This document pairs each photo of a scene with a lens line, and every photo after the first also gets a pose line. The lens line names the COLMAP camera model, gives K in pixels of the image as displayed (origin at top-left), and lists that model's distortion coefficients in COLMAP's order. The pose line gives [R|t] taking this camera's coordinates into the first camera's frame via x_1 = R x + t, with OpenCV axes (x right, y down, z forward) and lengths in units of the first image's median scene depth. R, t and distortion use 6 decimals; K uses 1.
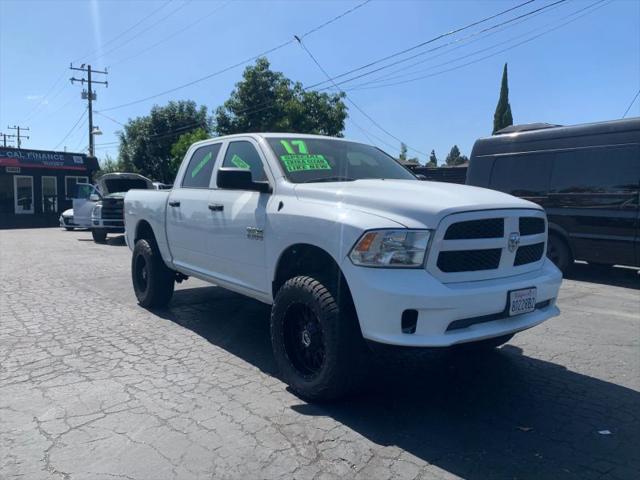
lens RADIAL K [[486.6, 0, 312.7], [0, 486.6, 228.7], [0, 0, 1]] dist [0.036080, -0.022244]
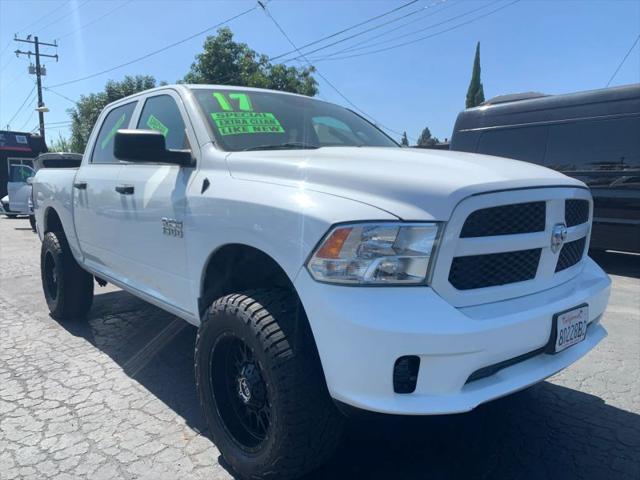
lens RADIAL K [[486.6, 0, 322.0], [0, 486.6, 238.4], [0, 0, 1]] dist [0.036080, -0.022244]
pose [[0.997210, -0.016065, 0.072901, 0.027154], [0.012092, 0.998434, 0.054622, -0.006351], [-0.073665, -0.053588, 0.995842, 0.211276]]
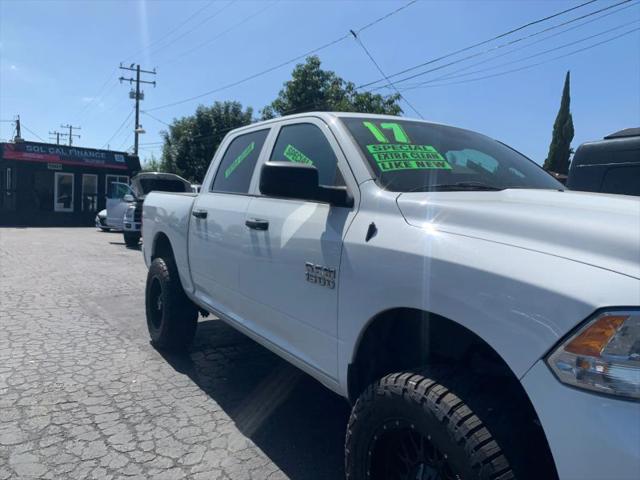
lens RADIAL K [[486.6, 0, 319.0], [0, 486.6, 231.5], [0, 0, 1]] dist [0.036080, -0.022244]
pose [[0.996758, 0.041316, -0.069036, -0.057247], [-0.041898, 0.999097, -0.006998, -0.026777], [0.068684, 0.009868, 0.997590, 0.289587]]
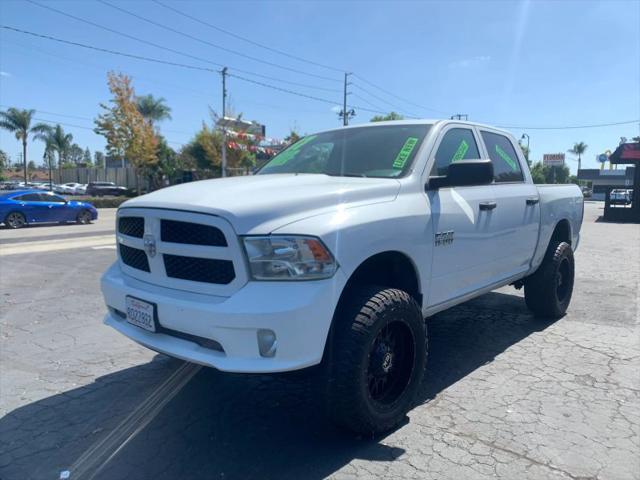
lens RADIAL K [[486.6, 0, 316.1], [0, 486.6, 241.2], [0, 0, 1]] dist [0.036080, -0.022244]
pose [[0.204249, 0.102070, -0.973583, 0.751657], [-0.064648, 0.993785, 0.090625, -0.045416], [0.976782, 0.044430, 0.209578, 0.629821]]
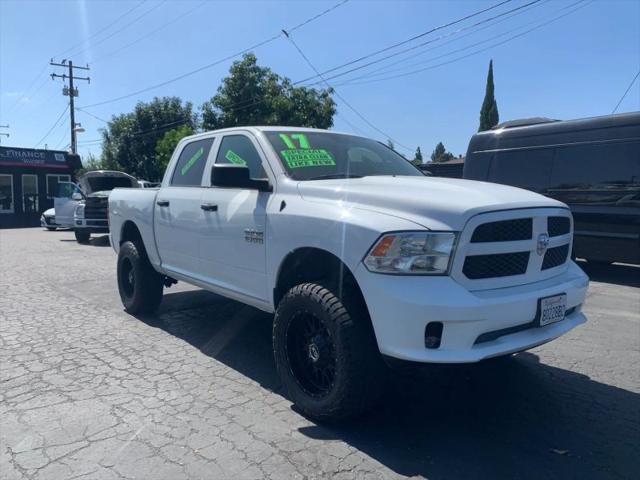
lens RADIAL K [[486.6, 0, 312.9], [0, 486.6, 229.3], [0, 0, 1]] dist [0.036080, -0.022244]
pose [[0.999580, -0.007676, 0.027951, -0.023098], [0.007489, 0.999949, 0.006797, -0.005566], [-0.028002, -0.006585, 0.999586, 0.058382]]
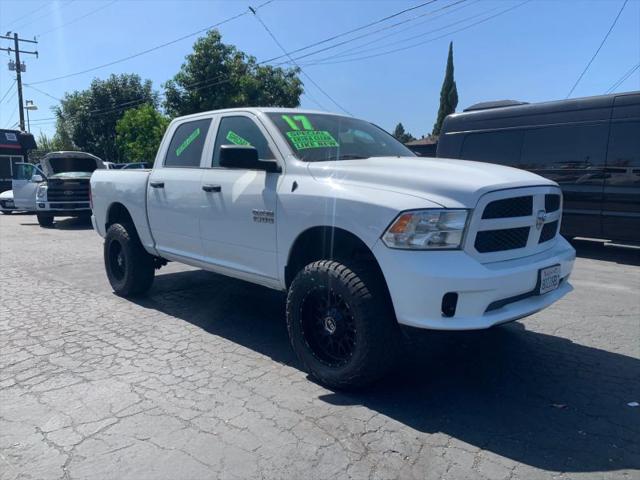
lens RADIAL K [[486.6, 0, 317.6], [0, 486.6, 230.0], [0, 0, 1]] dist [0.036080, -0.022244]
pose [[0.993067, -0.023541, 0.115167, -0.085662], [0.018022, 0.998650, 0.048725, -0.004693], [-0.116159, -0.046312, 0.992150, 0.040469]]
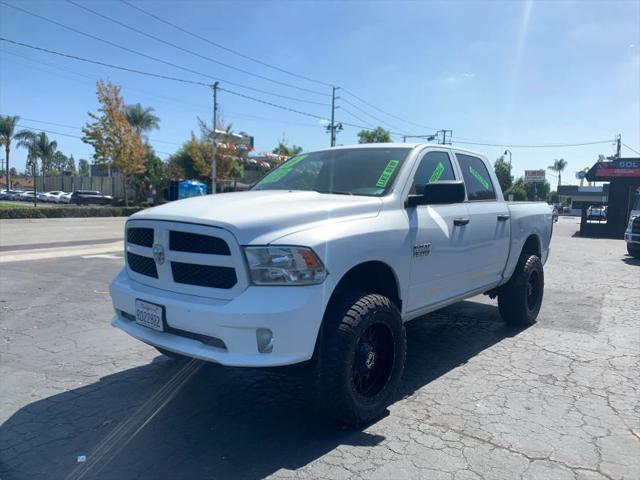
lens RADIAL K [[486.6, 0, 322.0], [0, 486.6, 238.0], [0, 0, 1]] dist [0.036080, -0.022244]
pose [[0.241883, 0.075339, -0.967376, 0.813325], [-0.078161, 0.995254, 0.057967, -0.049675], [0.967152, 0.061590, 0.246624, 0.610050]]
